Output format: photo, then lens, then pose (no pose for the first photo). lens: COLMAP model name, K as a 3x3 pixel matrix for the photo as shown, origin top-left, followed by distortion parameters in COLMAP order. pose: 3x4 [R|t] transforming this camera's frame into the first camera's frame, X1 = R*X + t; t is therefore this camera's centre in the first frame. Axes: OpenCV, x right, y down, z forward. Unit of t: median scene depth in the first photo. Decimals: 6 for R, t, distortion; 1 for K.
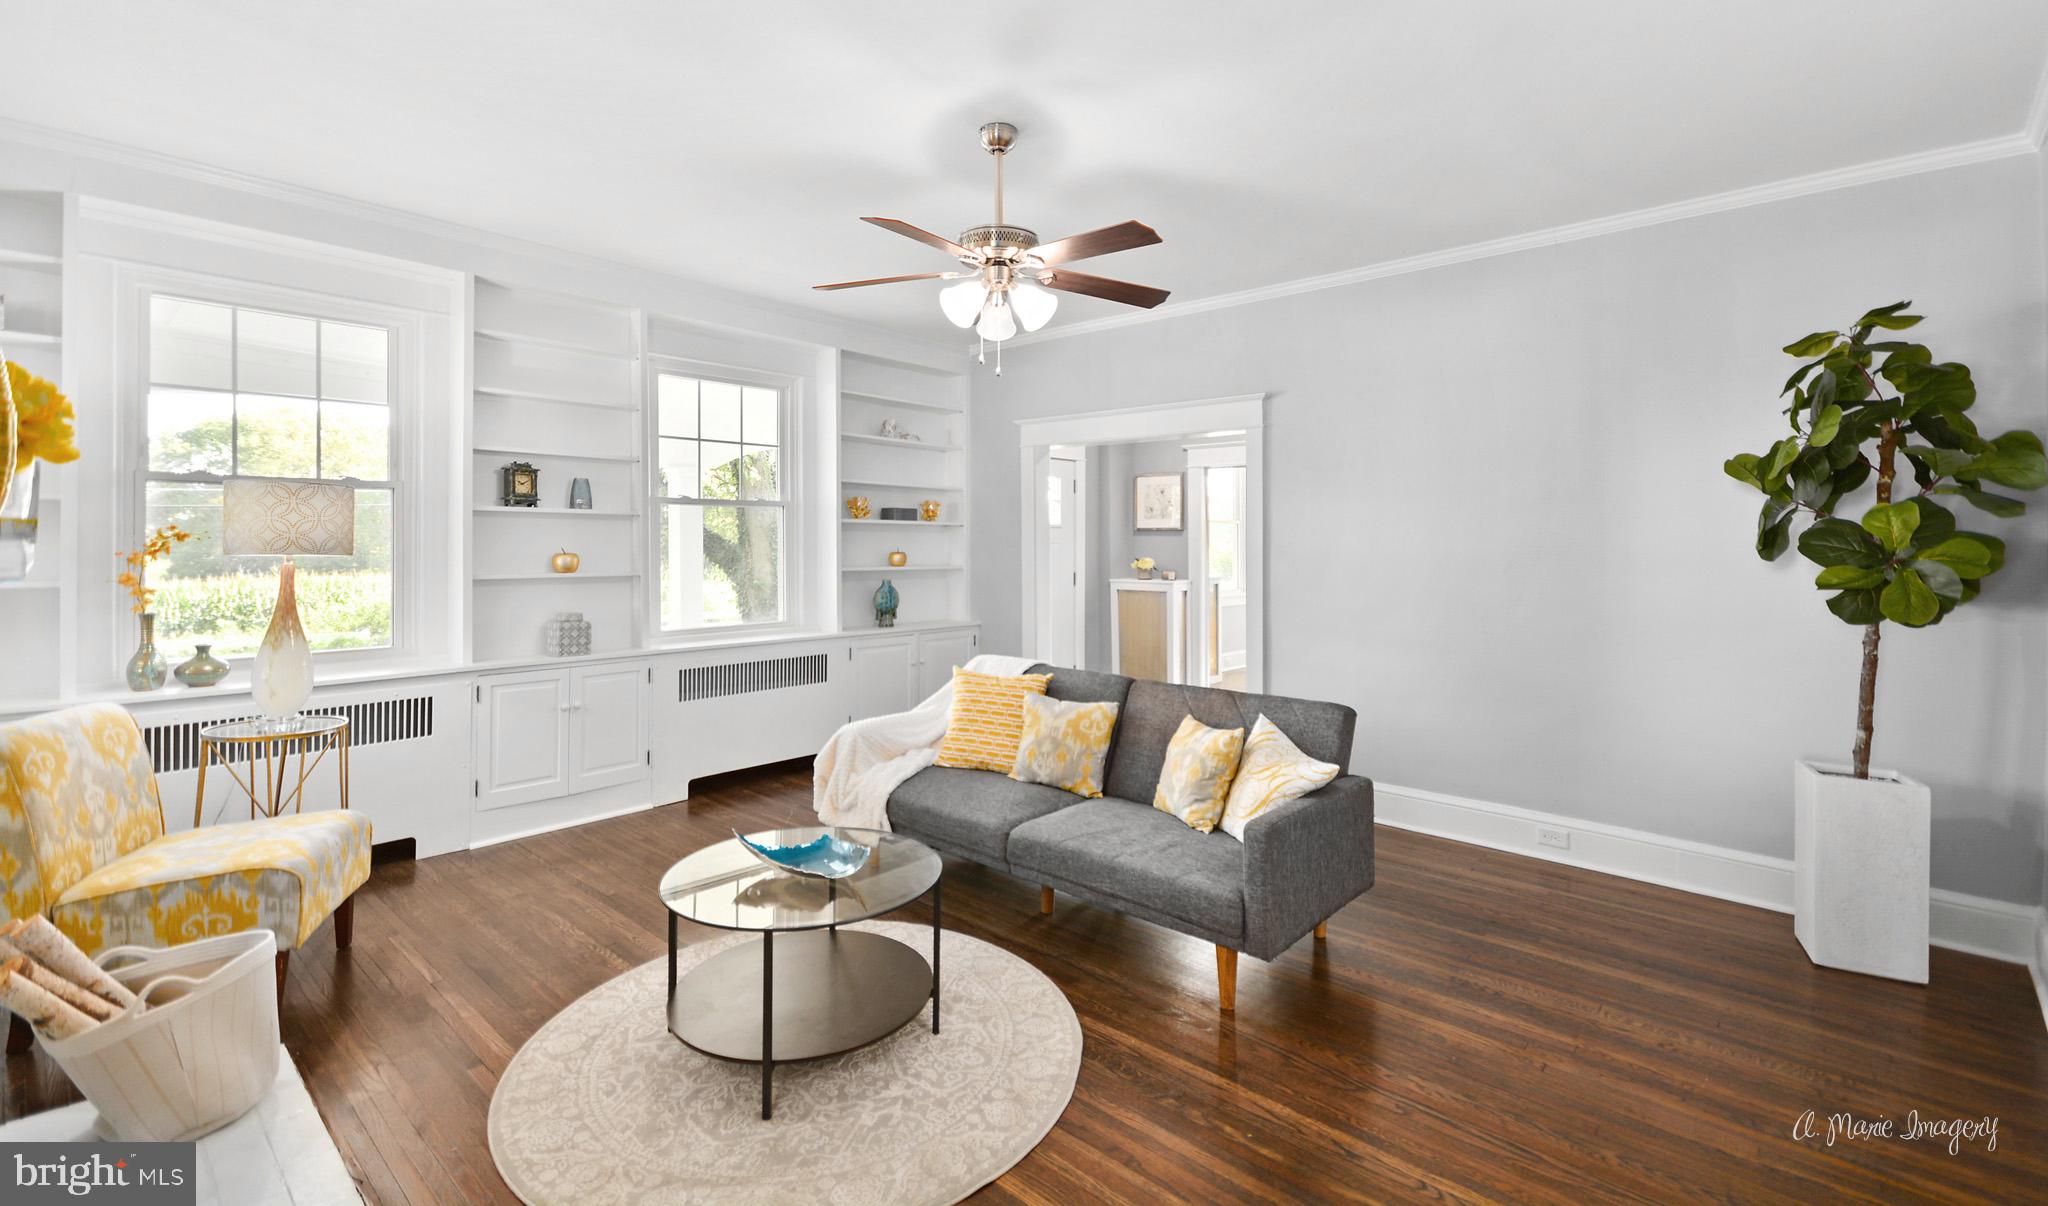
lens RADIAL K [[906.6, 0, 1022.5], [0, 906.6, 534.7], [0, 0, 1]] dist [0.002953, 0.000271]
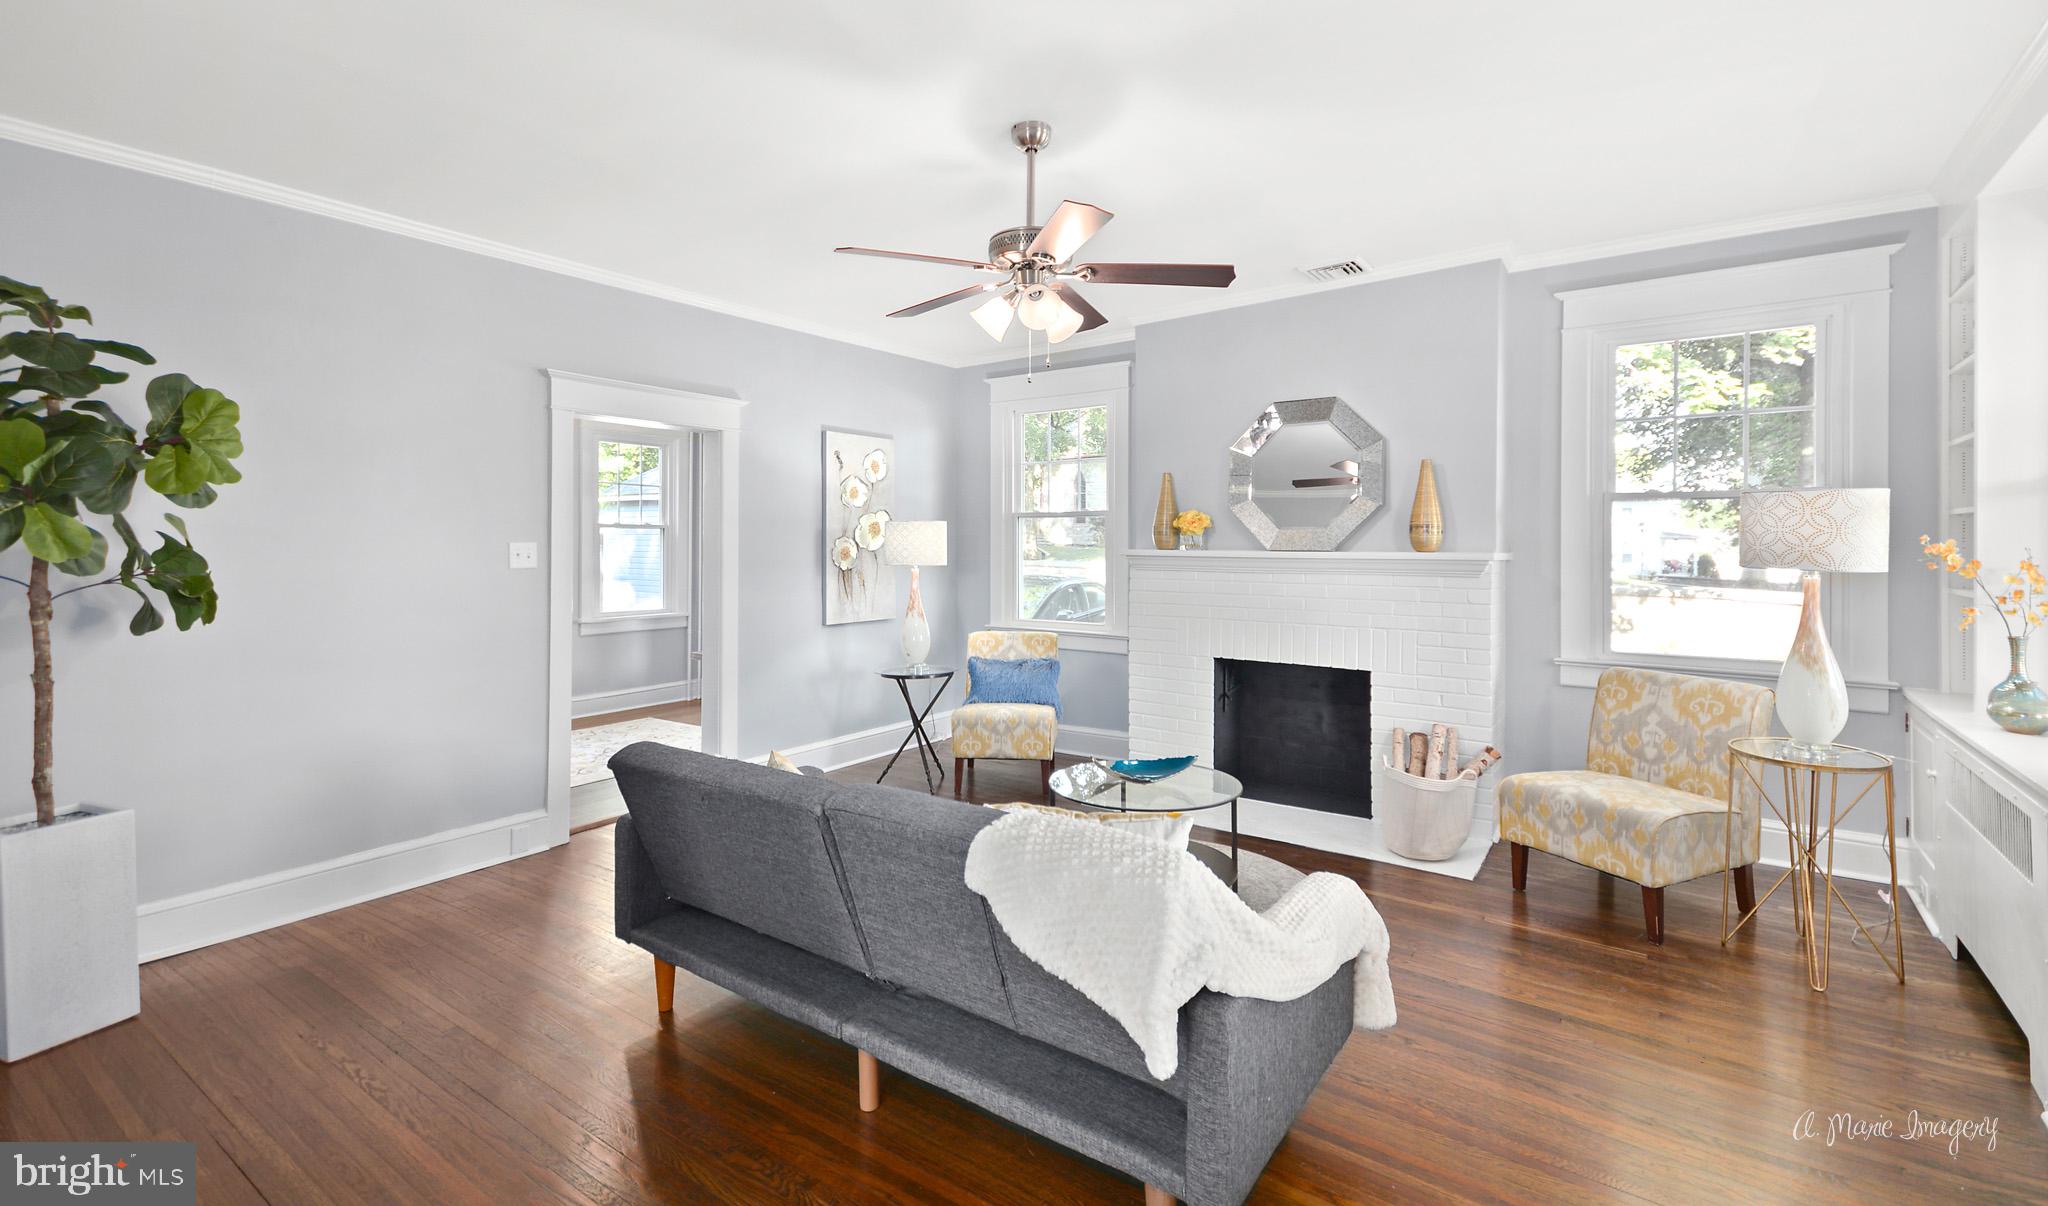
lens RADIAL K [[890.1, 0, 1039.0], [0, 890.1, 550.5], [0, 0, 1]] dist [0.014042, 0.000113]
pose [[-0.993203, -0.000987, -0.116394, 0.053893], [-0.000874, 0.999999, -0.001026, 0.004180], [0.116395, -0.000918, -0.993203, 1.437312]]
